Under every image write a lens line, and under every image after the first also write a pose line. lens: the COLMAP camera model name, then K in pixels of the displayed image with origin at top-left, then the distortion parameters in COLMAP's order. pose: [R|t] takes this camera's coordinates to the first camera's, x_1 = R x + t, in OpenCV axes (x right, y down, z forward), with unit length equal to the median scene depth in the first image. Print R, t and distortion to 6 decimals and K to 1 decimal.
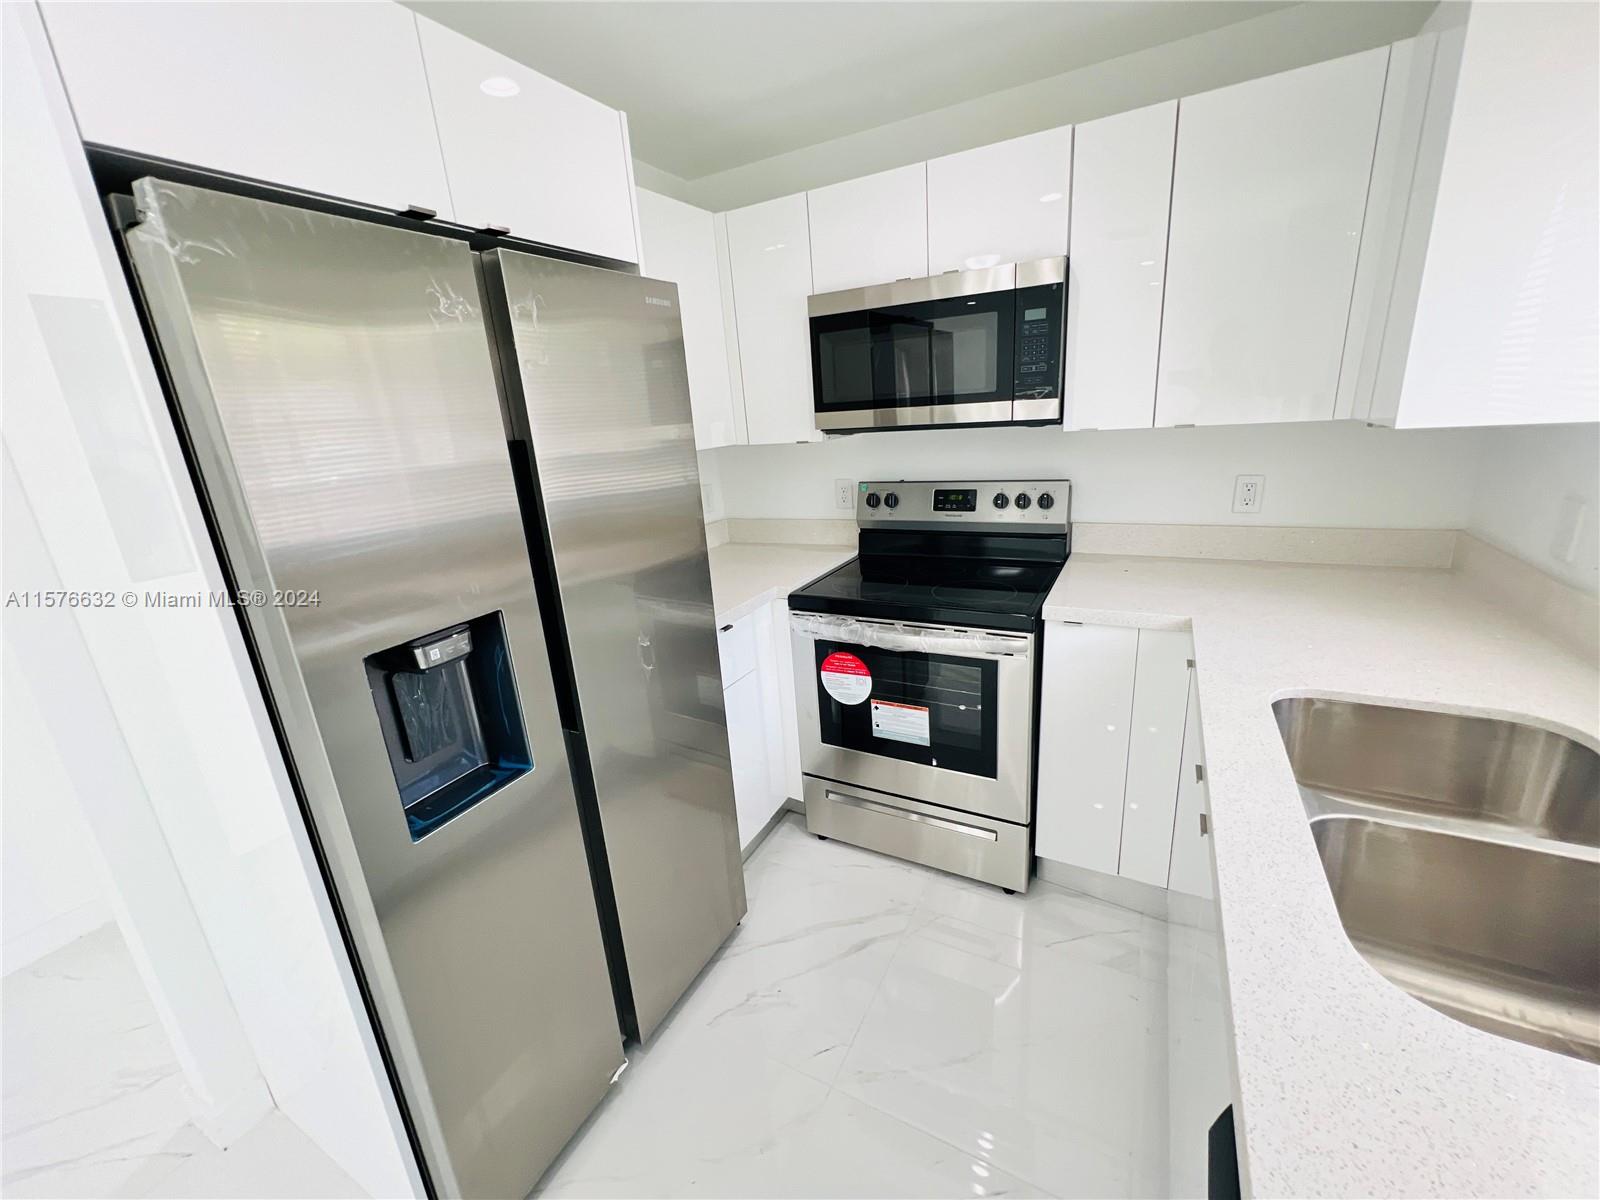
lens RADIAL K [[642.9, 0, 796.2], [0, 642.9, 592.8], [0, 0, 1]] dist [0.000170, 0.000275]
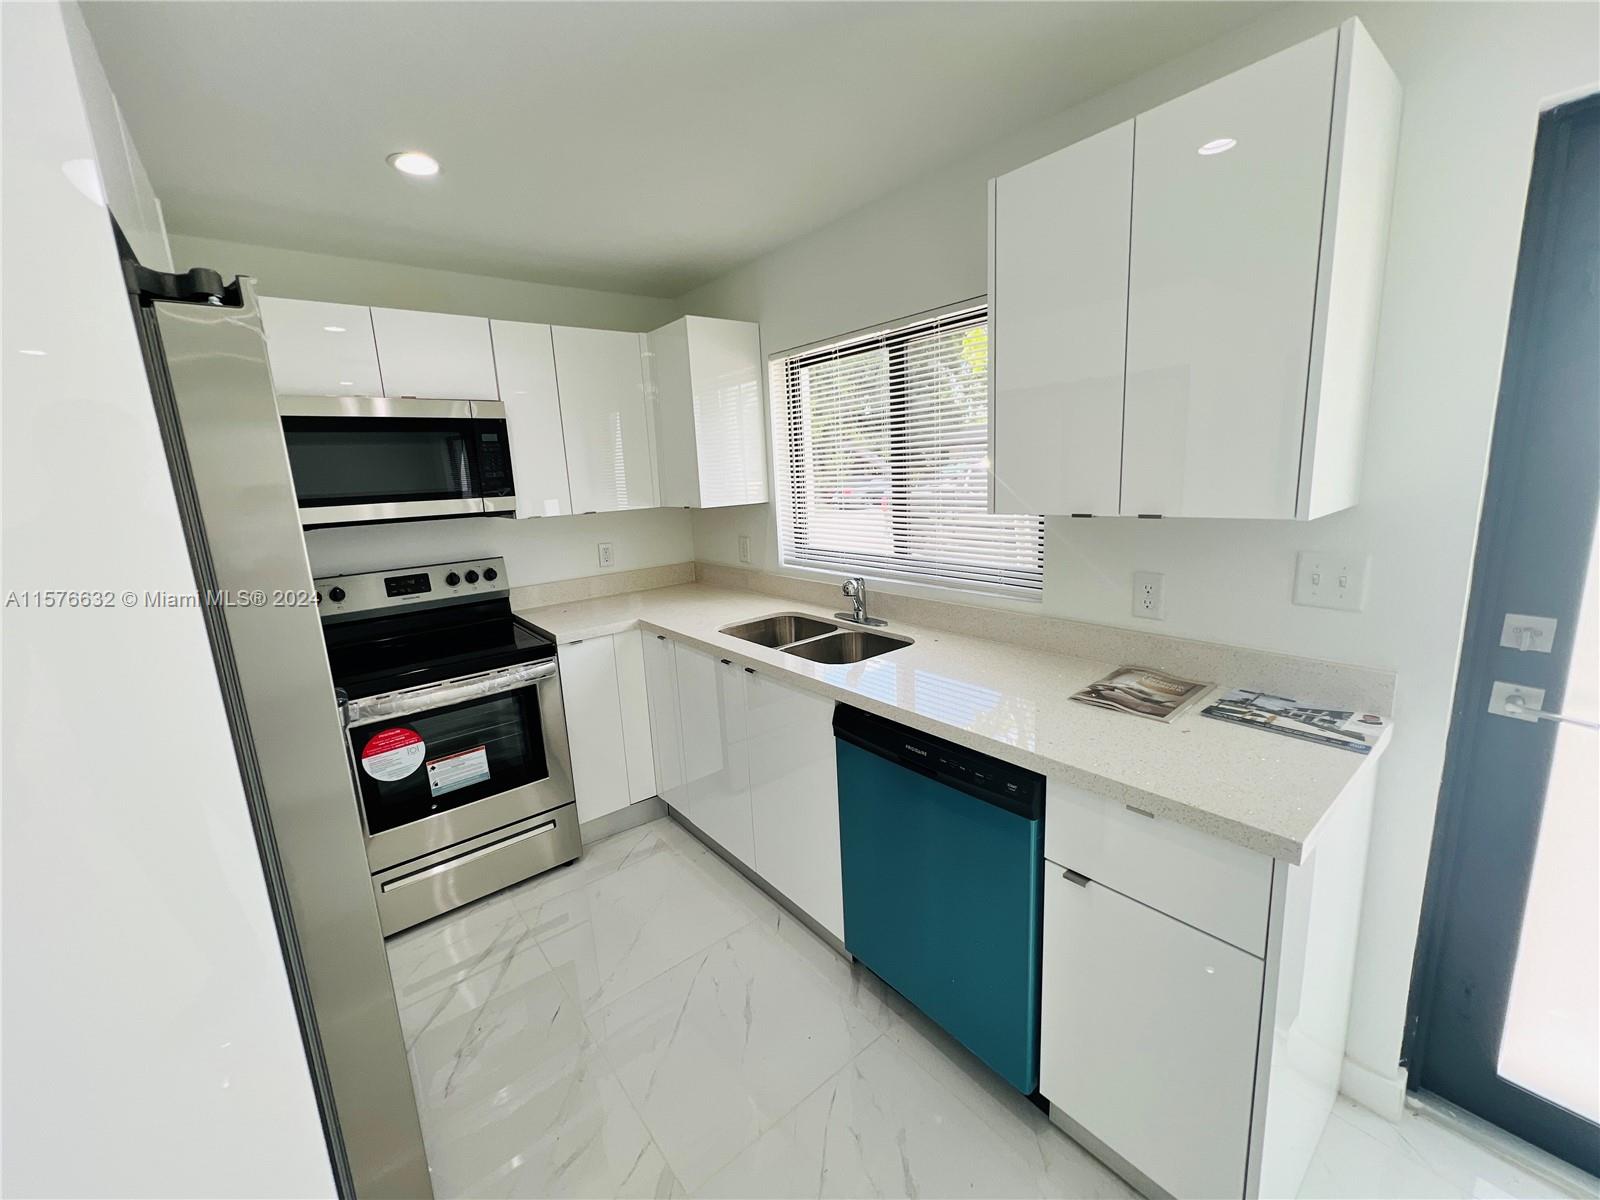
lens RADIAL K [[642.9, 0, 796.1], [0, 642.9, 592.8], [0, 0, 1]] dist [0.000170, 0.000275]
pose [[0.388294, -0.125935, 0.912890, -0.613584], [0.275900, 0.961066, 0.015228, 0.047205], [-0.879265, 0.245954, 0.407921, -0.064901]]
